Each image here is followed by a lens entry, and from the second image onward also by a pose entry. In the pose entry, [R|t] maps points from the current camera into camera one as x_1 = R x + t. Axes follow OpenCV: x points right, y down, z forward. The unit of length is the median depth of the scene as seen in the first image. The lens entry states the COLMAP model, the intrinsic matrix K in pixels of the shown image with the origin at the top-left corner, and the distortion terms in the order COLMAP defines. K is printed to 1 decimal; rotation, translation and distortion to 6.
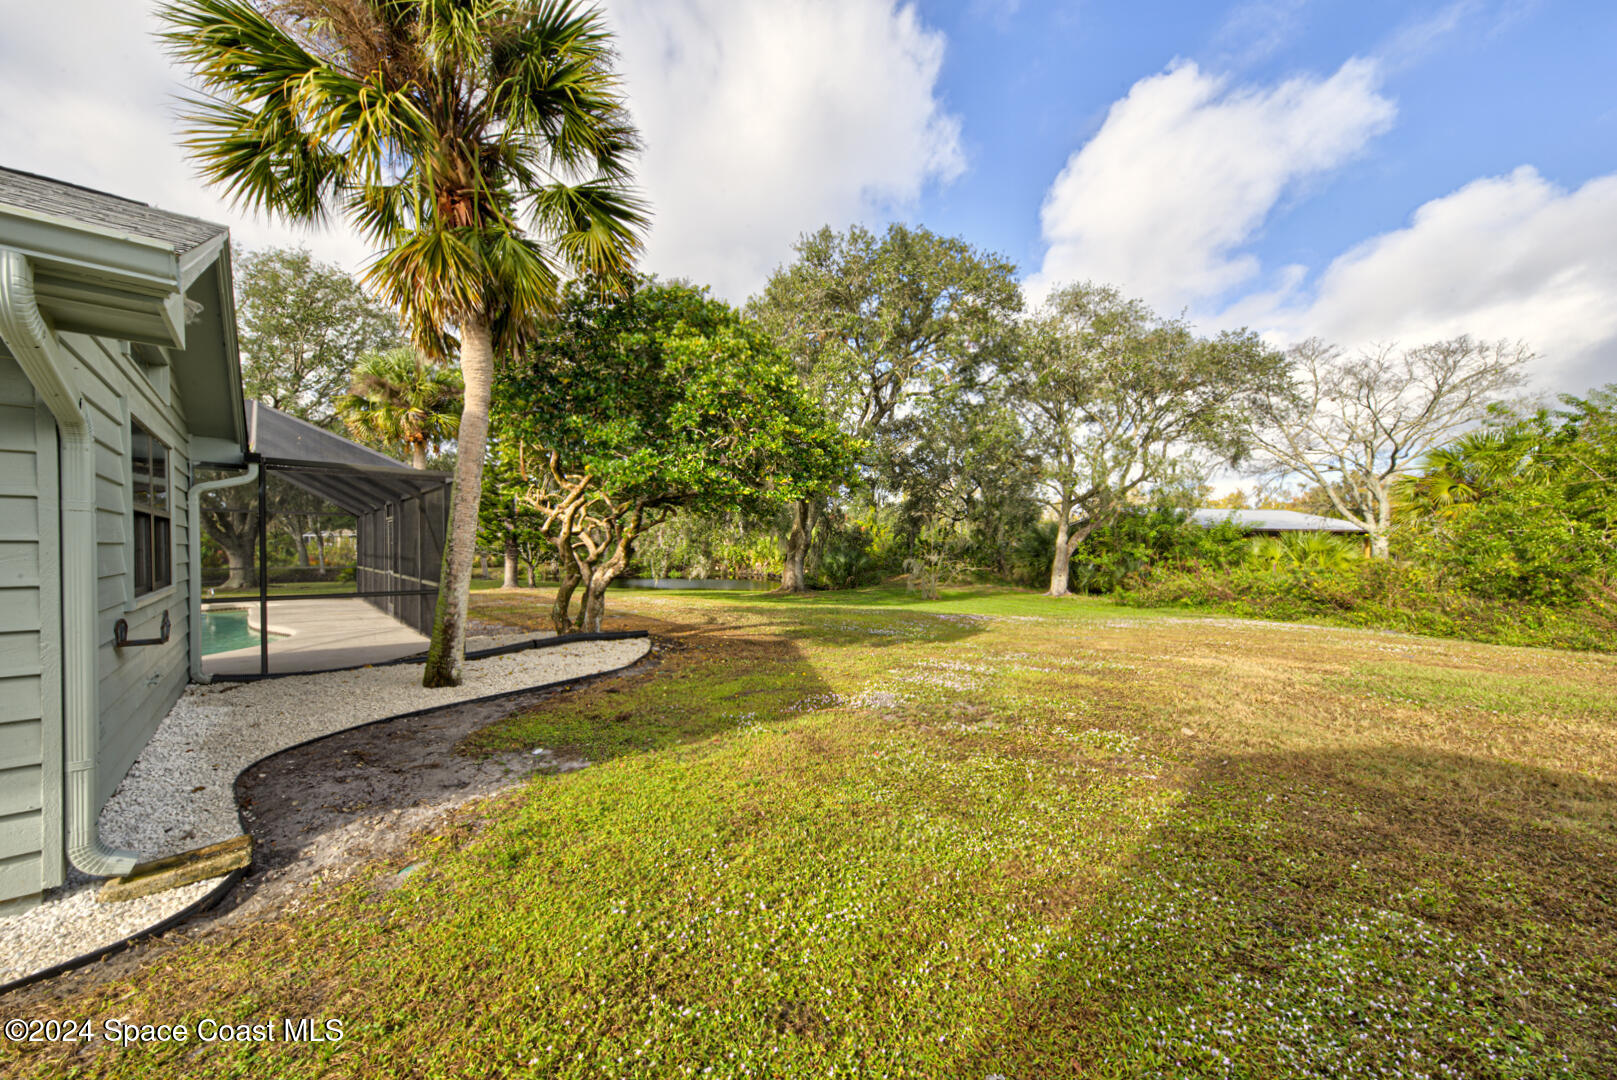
lens RADIAL K [[603.8, 0, 815.7], [0, 603.8, 562.5], [0, 0, 1]] dist [0.002607, 0.000136]
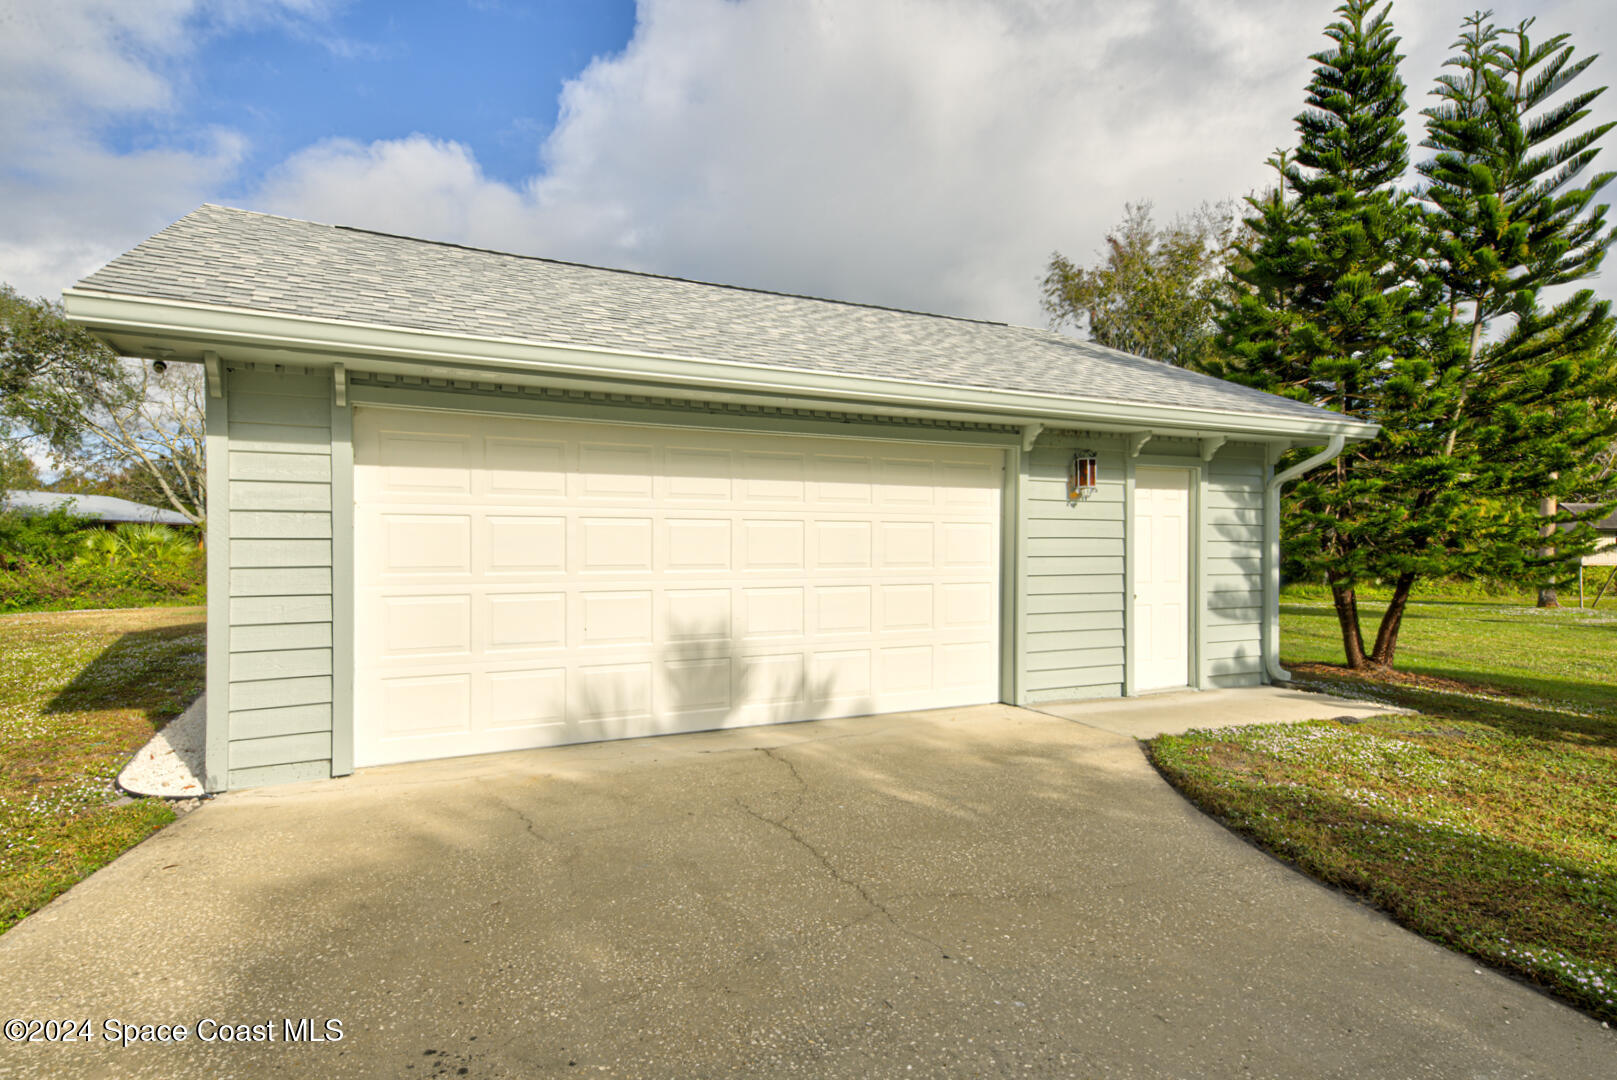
lens RADIAL K [[924.7, 0, 810.3], [0, 924.7, 548.9], [0, 0, 1]] dist [0.024473, 0.000715]
pose [[0.254620, -0.008289, 0.967006, -0.386809], [0.029578, 0.999562, 0.000780, 0.019797], [-0.966589, 0.028403, 0.254754, -0.438282]]
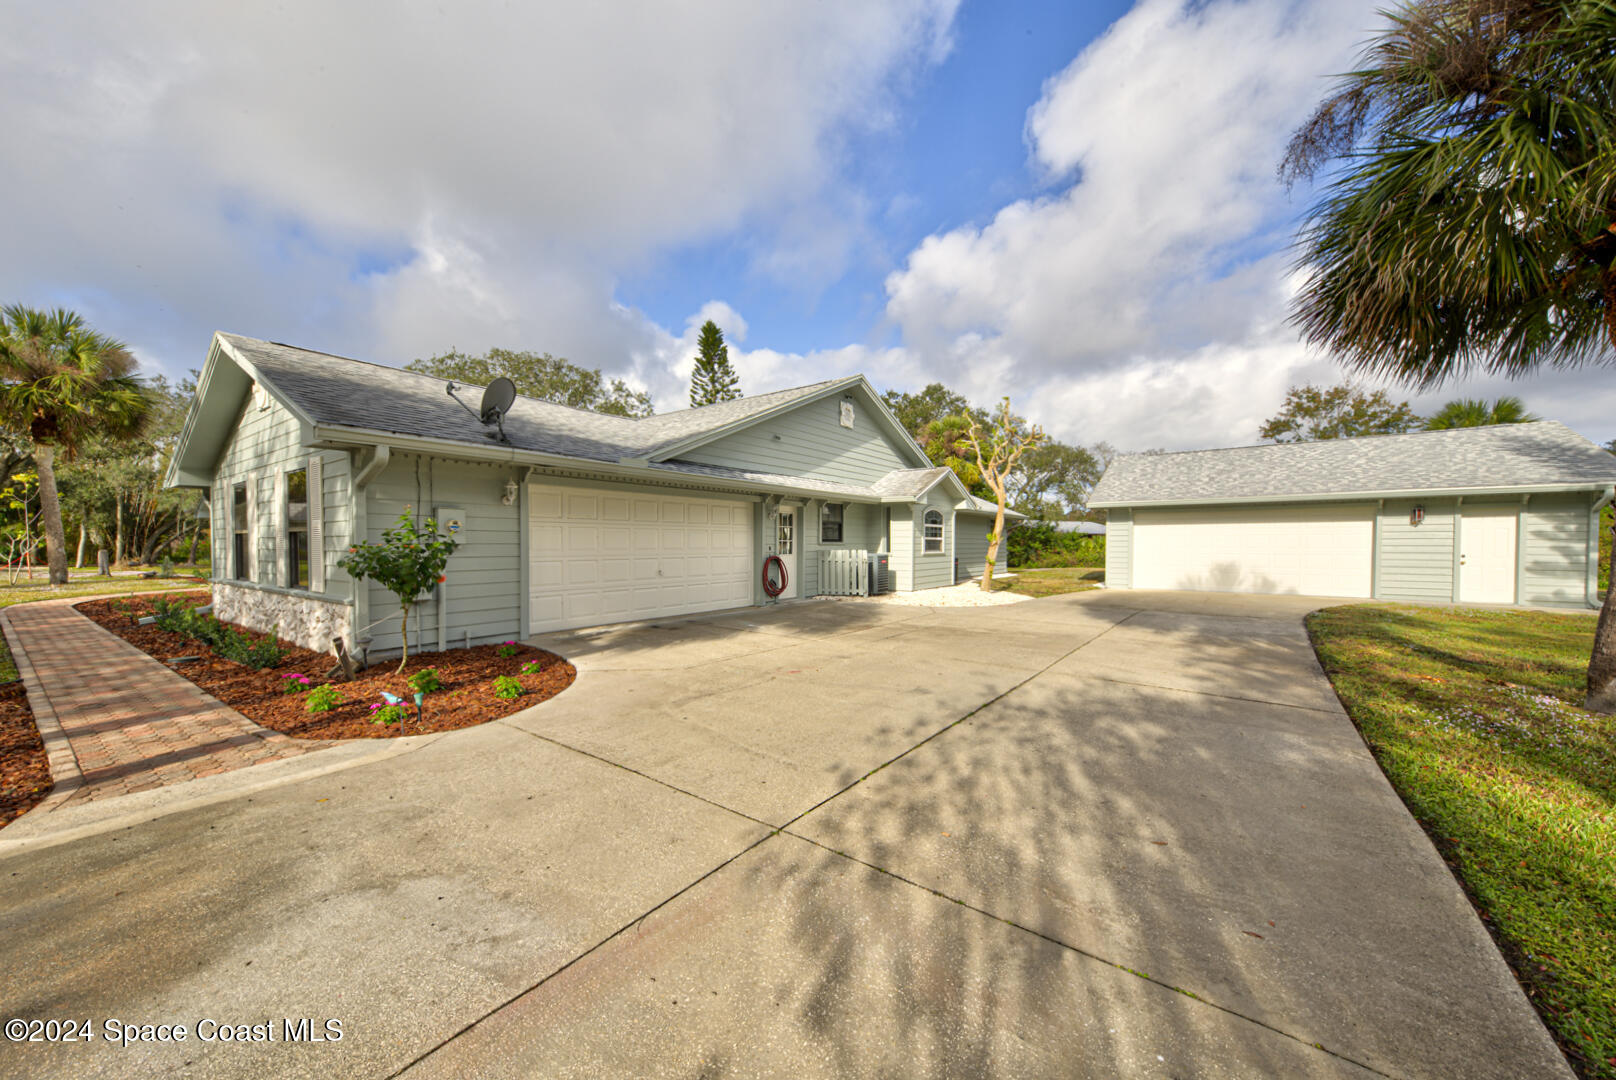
lens RADIAL K [[603.5, 0, 809.5], [0, 603.5, 549.7], [0, 0, 1]] dist [0.002607, 0.000136]
pose [[0.972404, -0.002886, 0.233285, -0.789784], [0.007940, 0.999754, -0.020729, 0.039349], [-0.233168, 0.022009, 0.972187, -0.943994]]
